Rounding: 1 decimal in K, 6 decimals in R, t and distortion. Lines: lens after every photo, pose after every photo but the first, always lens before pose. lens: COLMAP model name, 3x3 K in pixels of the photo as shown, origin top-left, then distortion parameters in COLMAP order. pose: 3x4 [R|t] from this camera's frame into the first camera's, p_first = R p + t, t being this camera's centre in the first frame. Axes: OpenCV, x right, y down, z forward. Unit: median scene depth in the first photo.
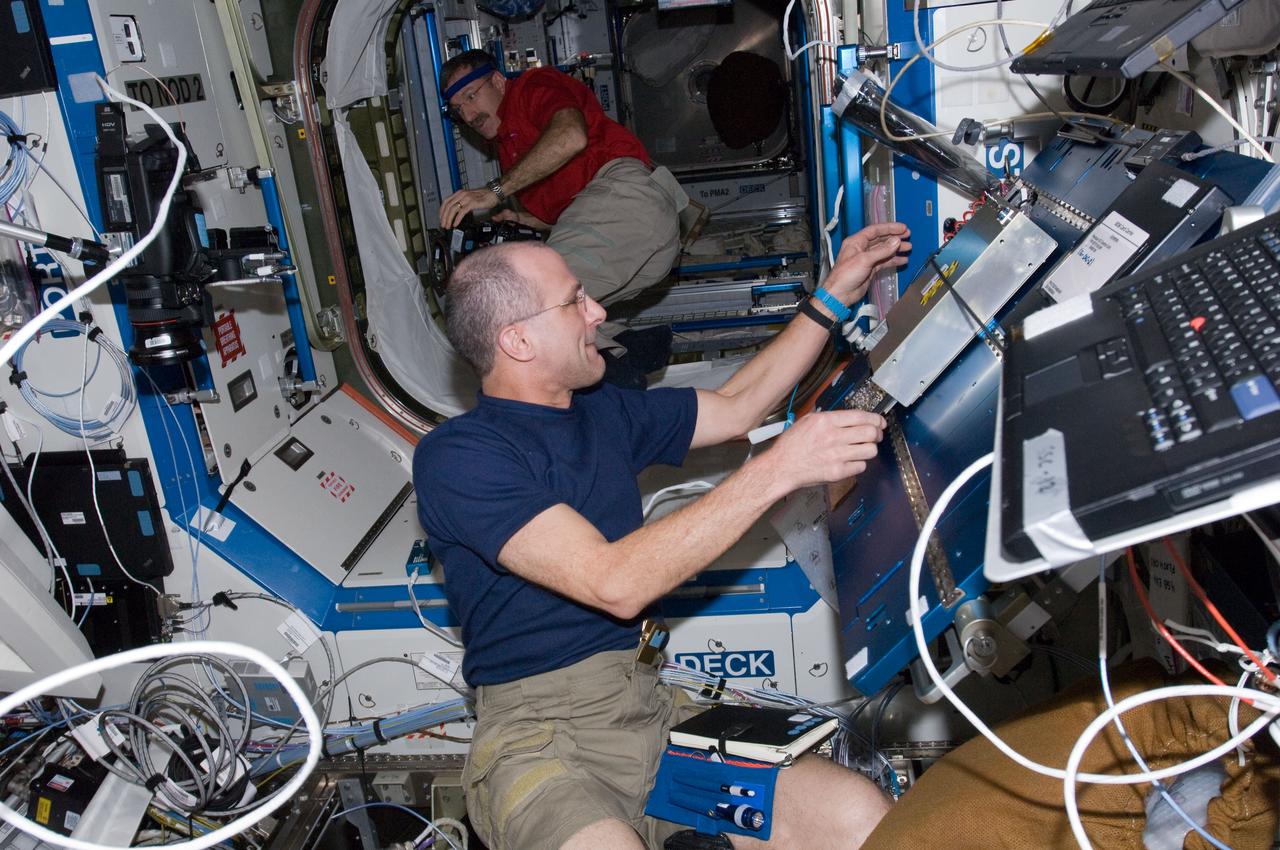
lens RADIAL K [[943.1, 0, 686.1], [0, 943.1, 402.8], [0, 0, 1]] dist [-0.033154, 0.005479]
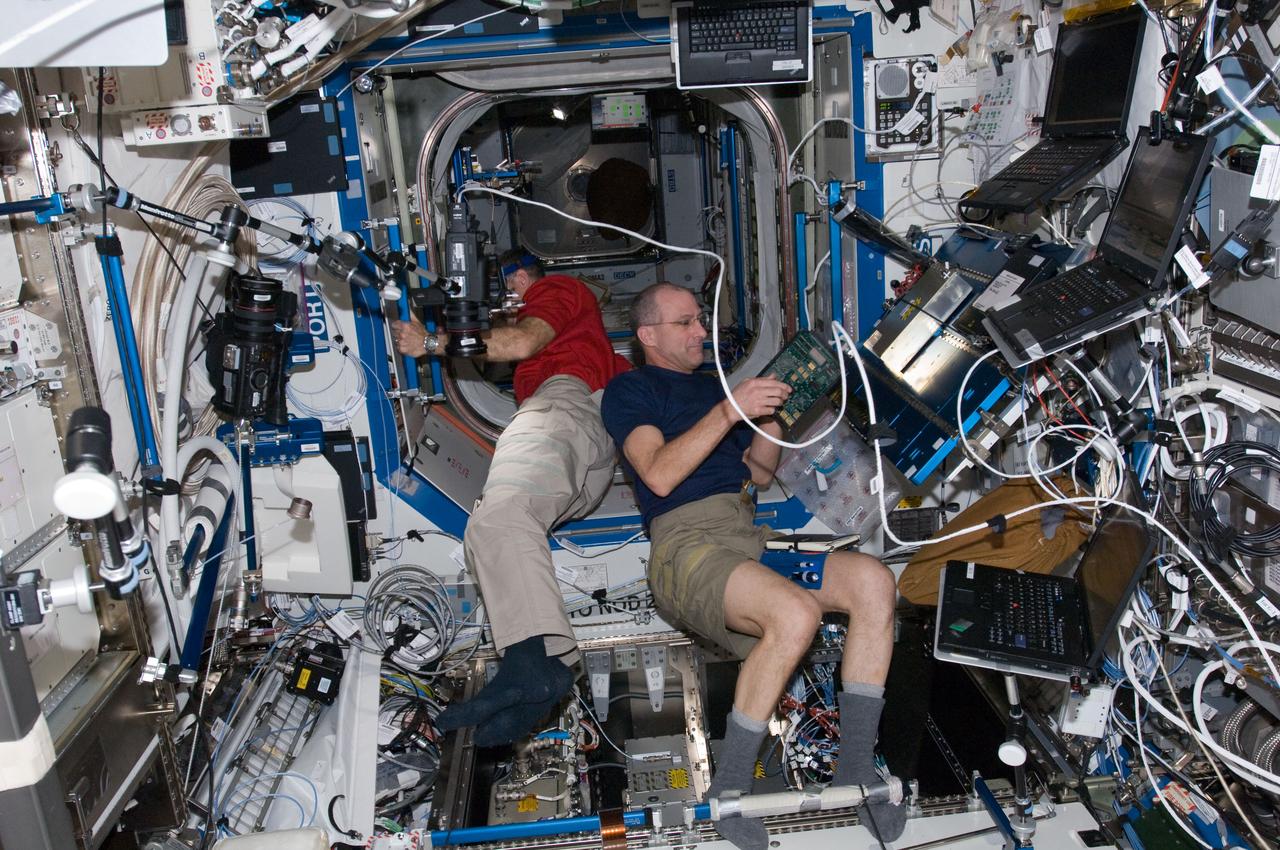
lens RADIAL K [[939.0, 0, 640.0], [0, 939.0, 425.0], [0, 0, 1]] dist [-0.037195, 0.007809]
pose [[0.987727, -0.009781, 0.155883, -0.402534], [0.020913, 0.997332, -0.069935, 0.160752], [-0.154783, 0.072337, 0.985297, -0.543535]]
